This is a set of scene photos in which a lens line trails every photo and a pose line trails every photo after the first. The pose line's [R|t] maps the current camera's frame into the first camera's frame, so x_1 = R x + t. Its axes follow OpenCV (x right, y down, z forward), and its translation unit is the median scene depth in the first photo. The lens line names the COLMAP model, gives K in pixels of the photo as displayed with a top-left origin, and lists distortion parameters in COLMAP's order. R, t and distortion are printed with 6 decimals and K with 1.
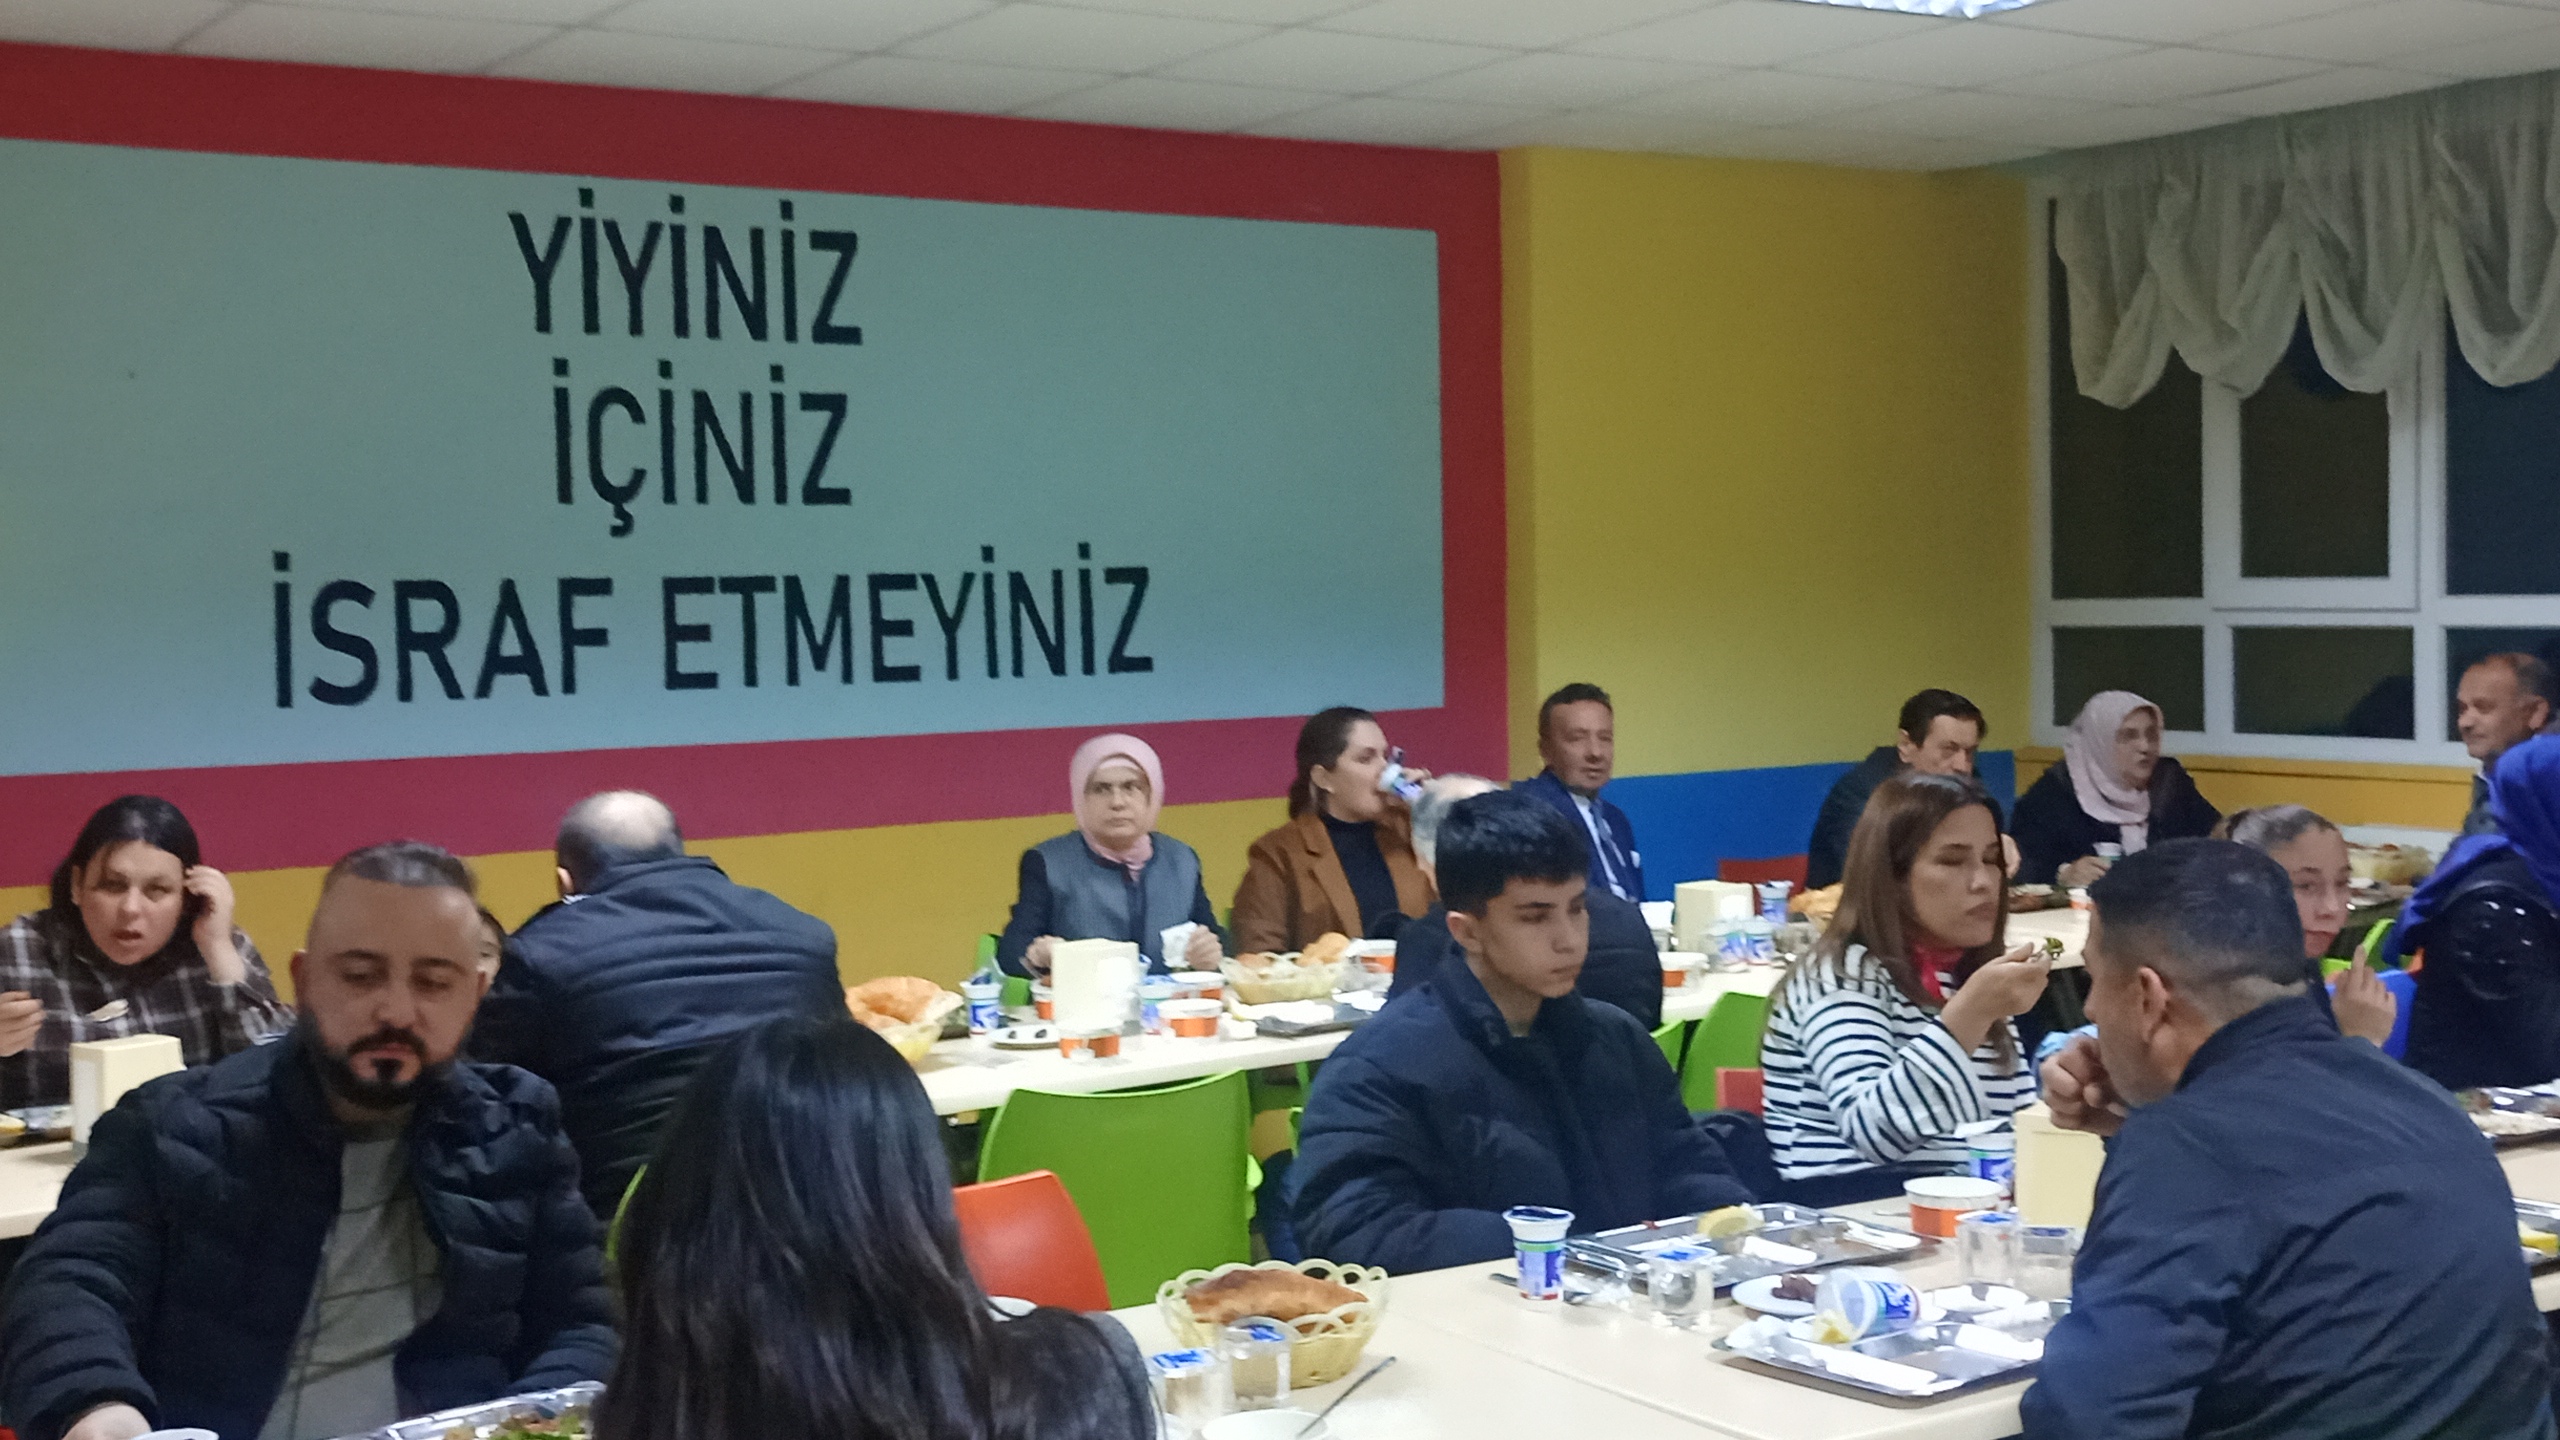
lens RADIAL K [[3188.4, 0, 1276.0], [0, 3188.4, 719.8], [0, 0, 1]] dist [0.091835, 0.000000]
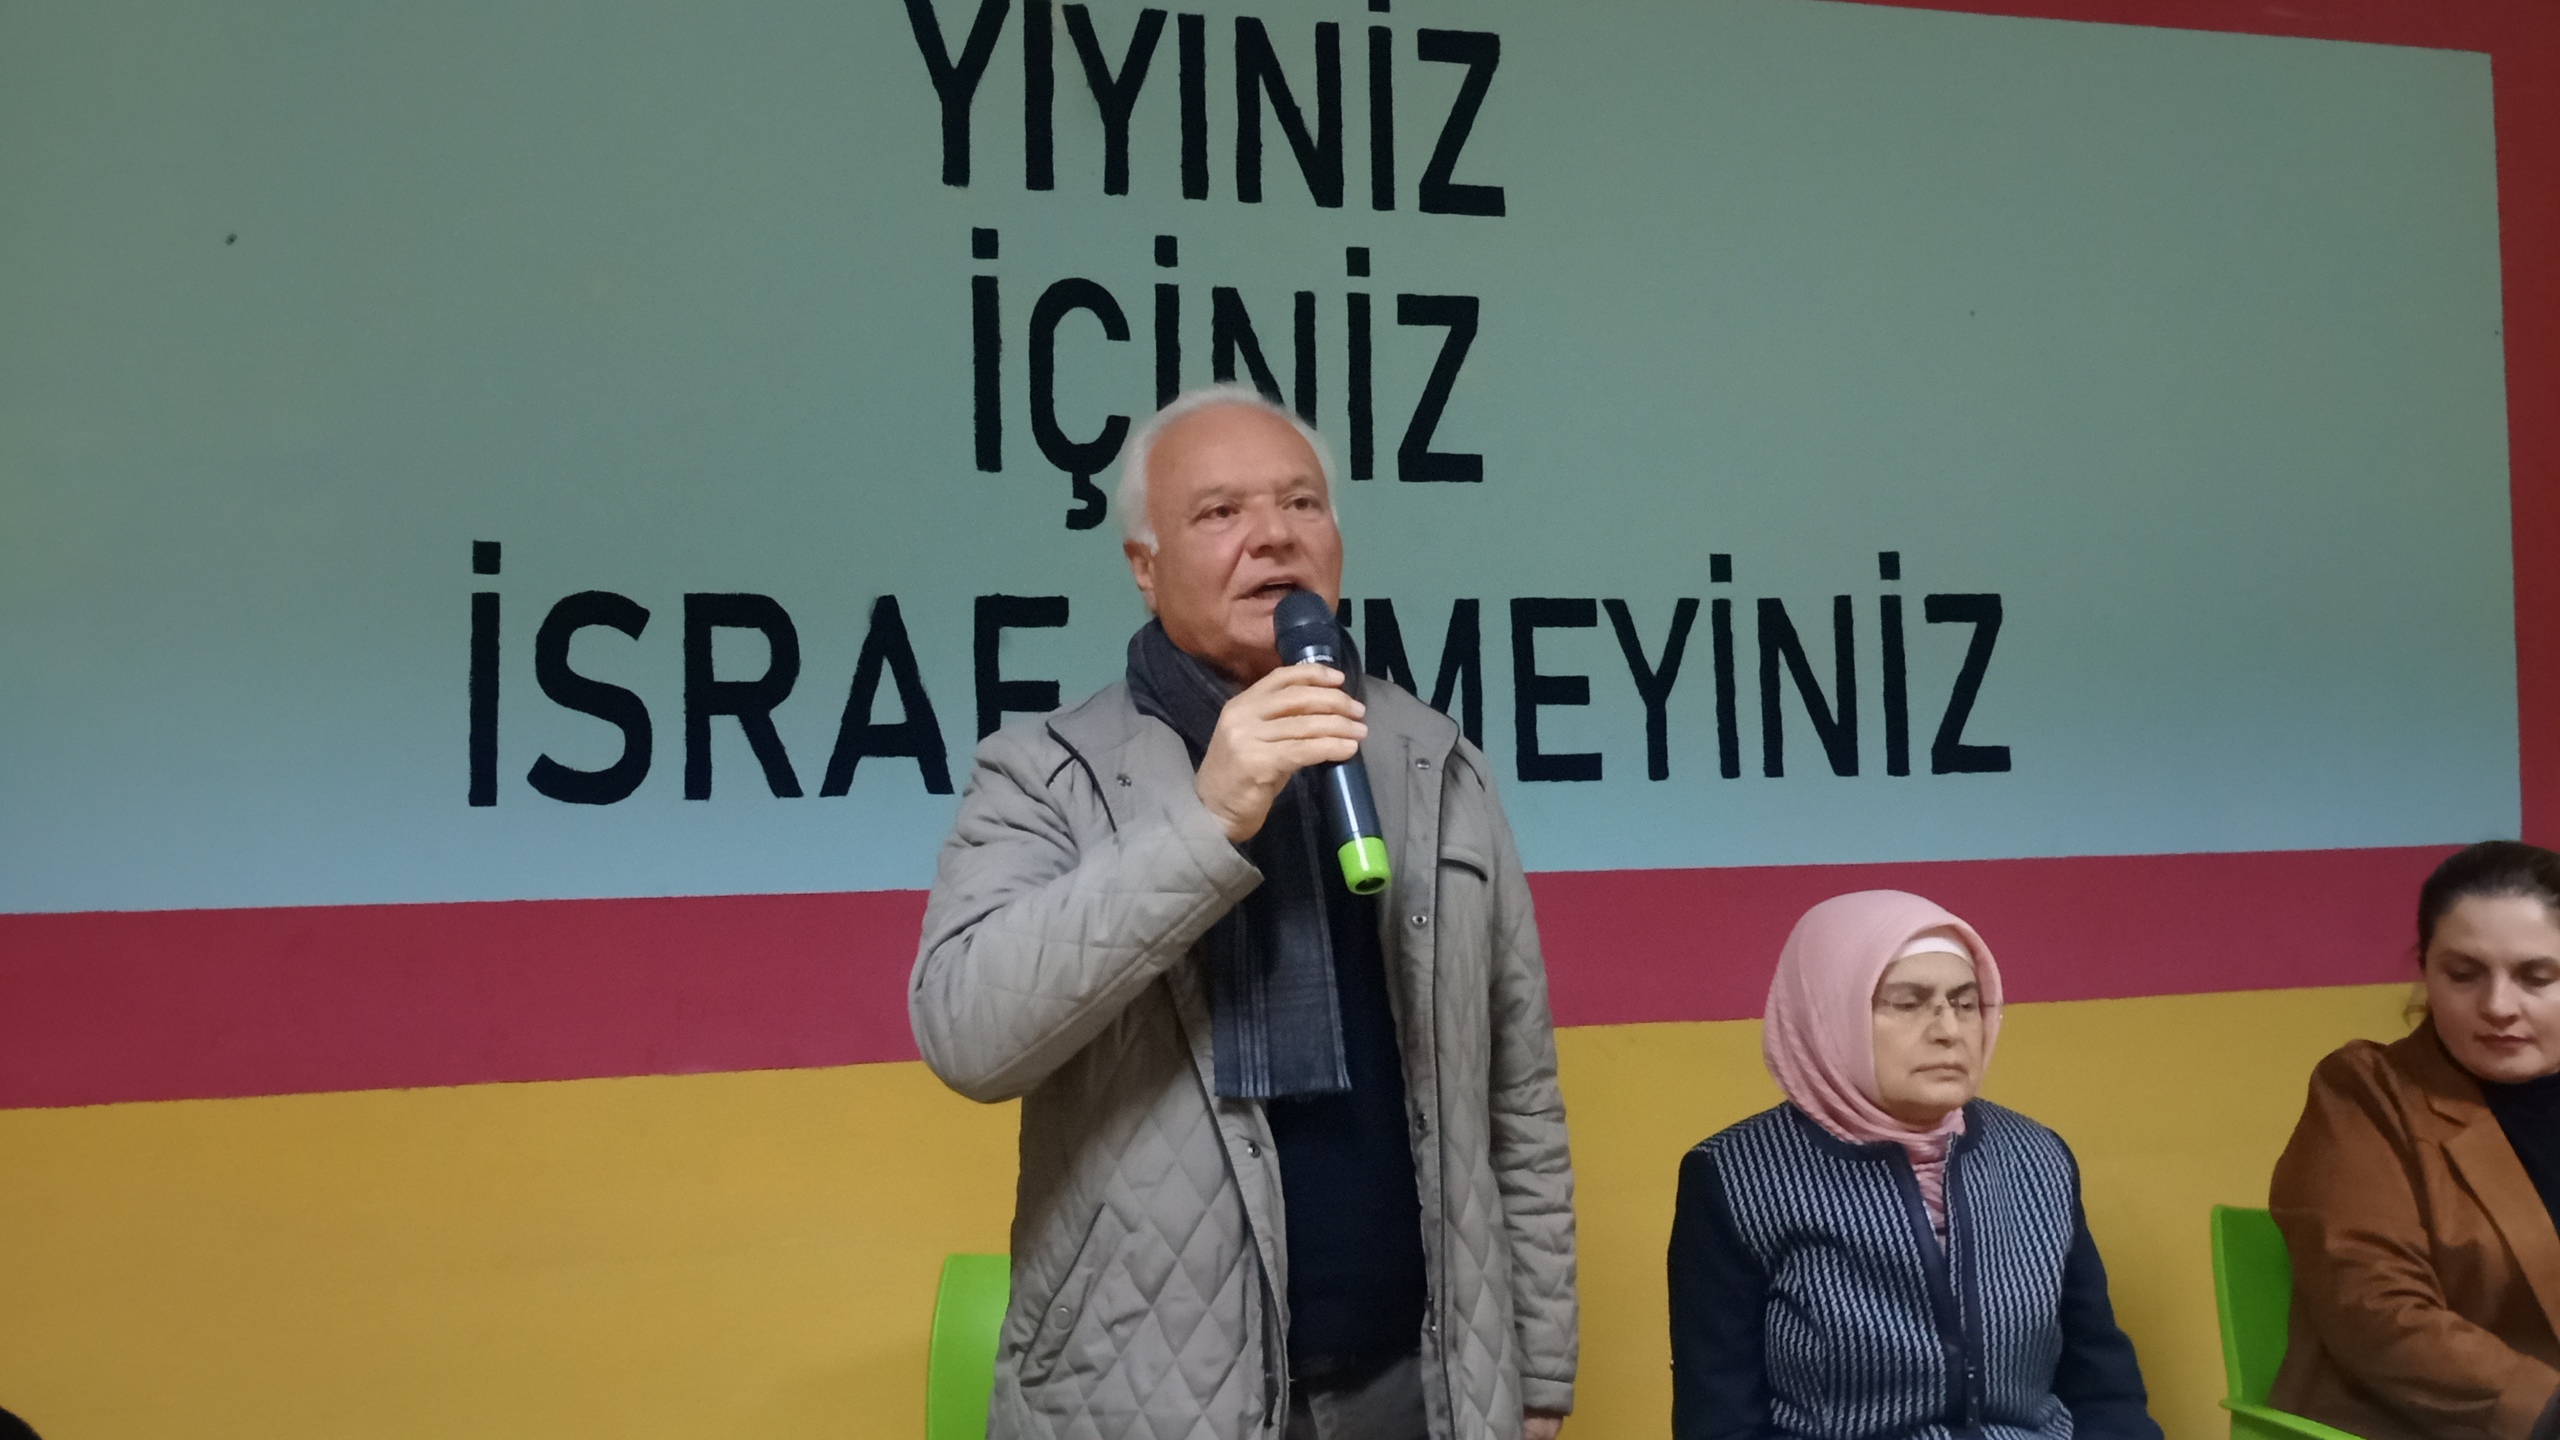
lens RADIAL K [[1982.6, 0, 1269.7], [0, 1982.6, 720.2], [0, 0, 1]] dist [0.002770, -0.005856]
pose [[0.943896, -0.005219, -0.330203, -0.050762], [-0.017421, 0.997696, -0.065568, 0.001711], [0.329784, 0.067642, 0.941630, 0.663971]]
